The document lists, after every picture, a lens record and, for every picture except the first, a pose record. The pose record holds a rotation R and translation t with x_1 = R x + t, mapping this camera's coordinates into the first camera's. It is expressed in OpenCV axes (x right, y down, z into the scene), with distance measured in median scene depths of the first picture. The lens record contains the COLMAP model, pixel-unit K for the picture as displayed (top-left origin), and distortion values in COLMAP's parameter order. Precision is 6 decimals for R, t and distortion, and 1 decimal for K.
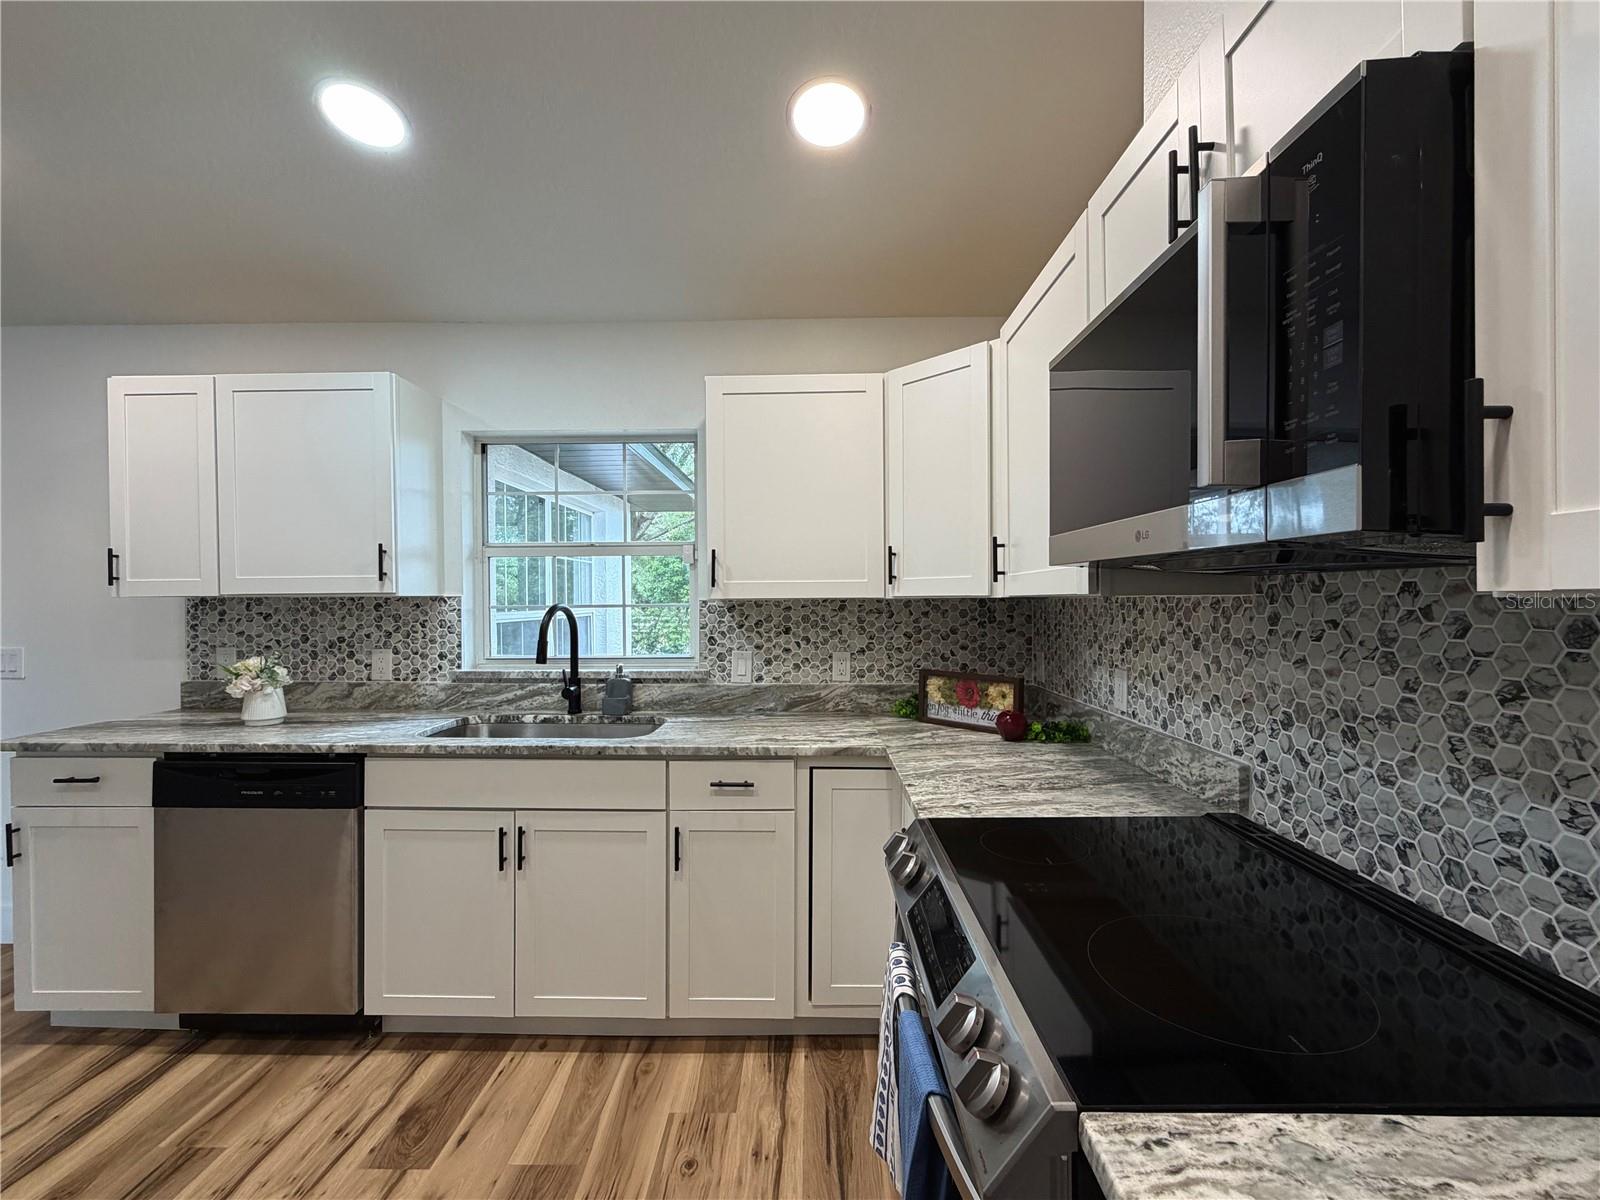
lens RADIAL K [[682.8, 0, 800.0], [0, 682.8, 600.0], [0, 0, 1]] dist [-0.001549, -0.000236]
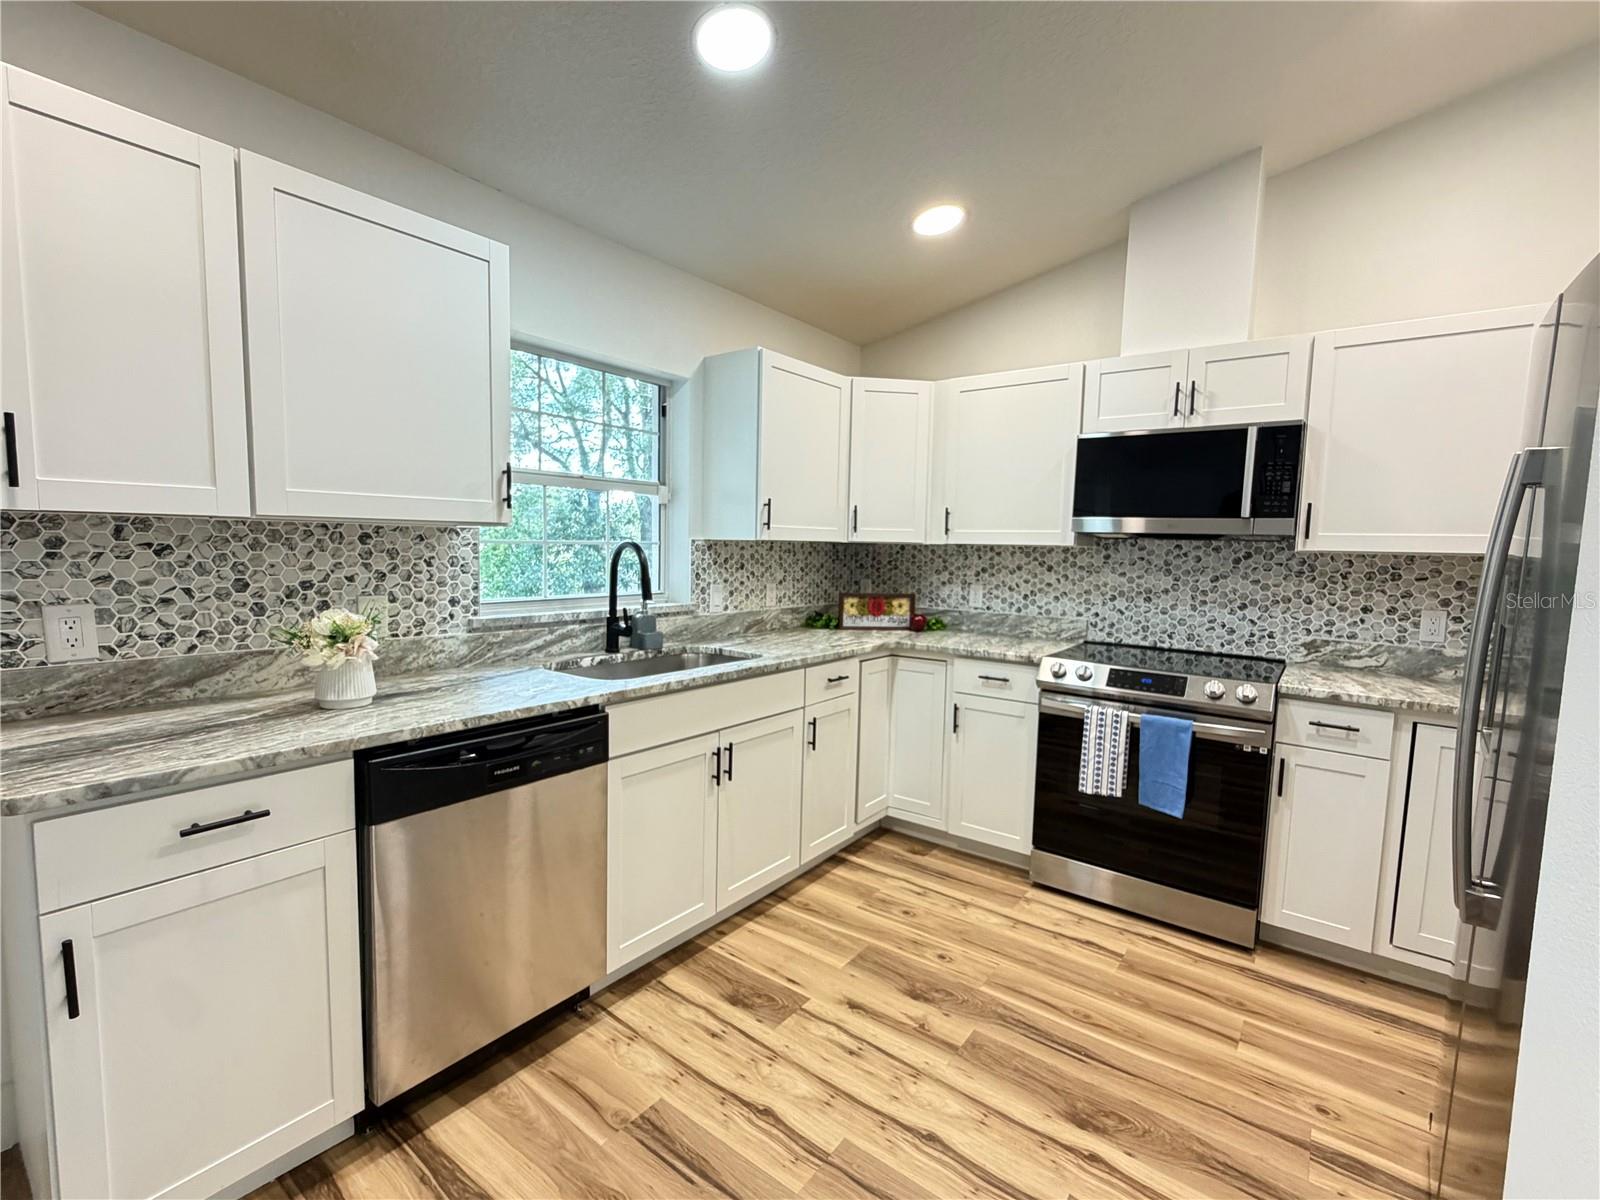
lens RADIAL K [[706.0, 0, 807.2], [0, 706.0, 601.8], [0, 0, 1]] dist [-0.002529, -0.000286]
pose [[0.591649, -0.047894, 0.804771, -0.957590], [-0.023093, 0.996817, 0.076300, 0.009647], [-0.805865, -0.063727, 0.588661, 0.181407]]
